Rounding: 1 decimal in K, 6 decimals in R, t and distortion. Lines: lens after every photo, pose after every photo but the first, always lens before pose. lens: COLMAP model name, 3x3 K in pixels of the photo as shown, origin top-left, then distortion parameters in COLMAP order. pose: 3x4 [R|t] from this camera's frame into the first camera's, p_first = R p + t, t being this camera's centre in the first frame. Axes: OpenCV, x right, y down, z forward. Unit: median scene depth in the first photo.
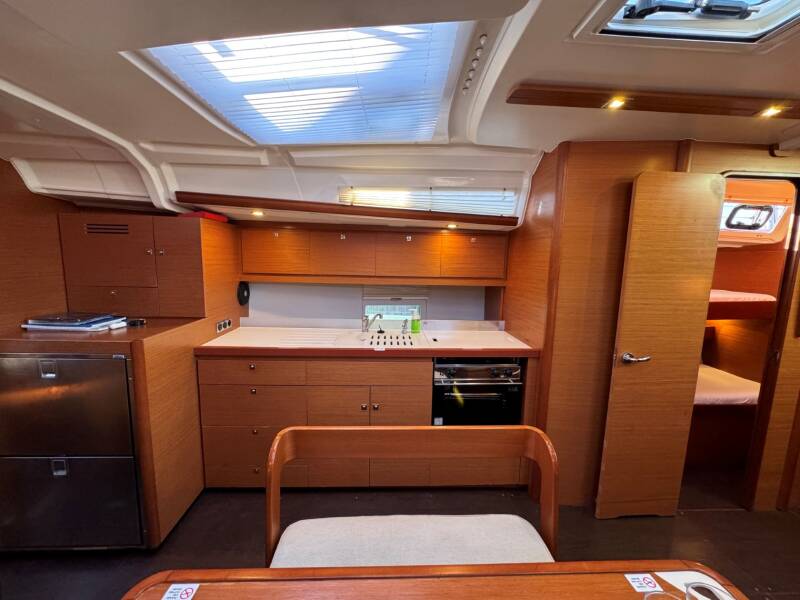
lens RADIAL K [[317.9, 0, 401.1], [0, 317.9, 299.4], [0, 0, 1]] dist [-0.003043, -0.000296]
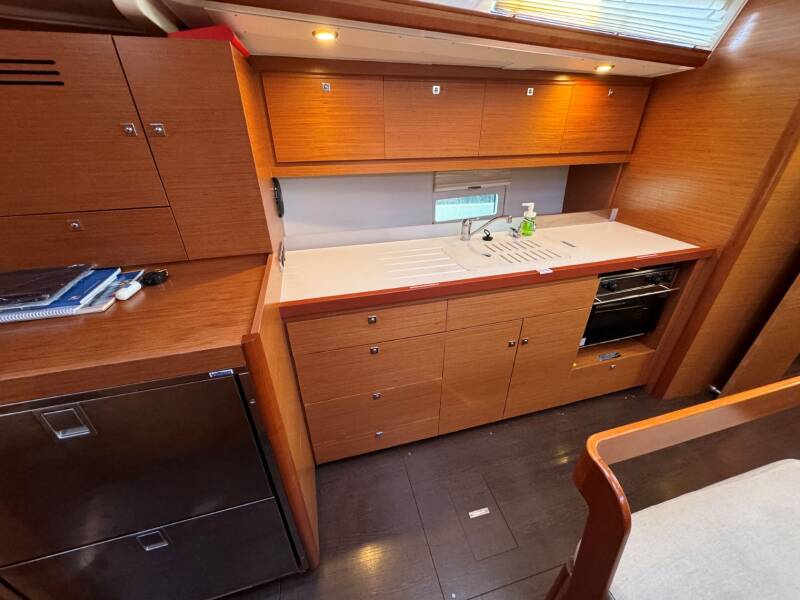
lens RADIAL K [[317.9, 0, 401.1], [0, 317.9, 299.4], [0, 0, 1]] dist [-0.003043, -0.000296]
pose [[0.974897, -0.133085, 0.178506, -0.515475], [0.058375, 0.926438, 0.371893, -0.068072], [-0.214869, -0.352137, 0.910951, 0.396685]]
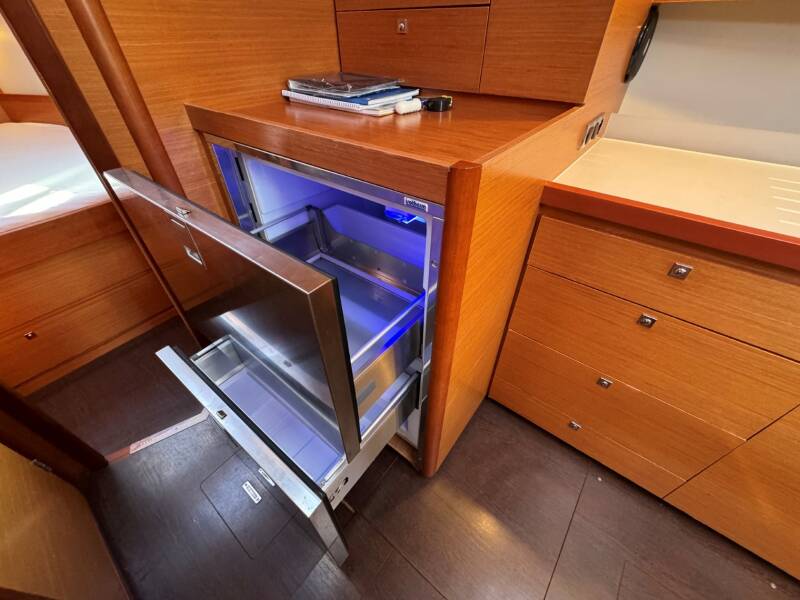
lens RADIAL K [[321.8, 0, 400.0], [0, 321.8, 300.0], [0, 0, 1]] dist [-0.001032, -0.000028]
pose [[0.758301, 0.399704, -0.514992, -0.502682], [-0.058333, 0.828414, 0.557070, 0.050835], [0.649289, -0.392386, 0.651503, 0.526809]]
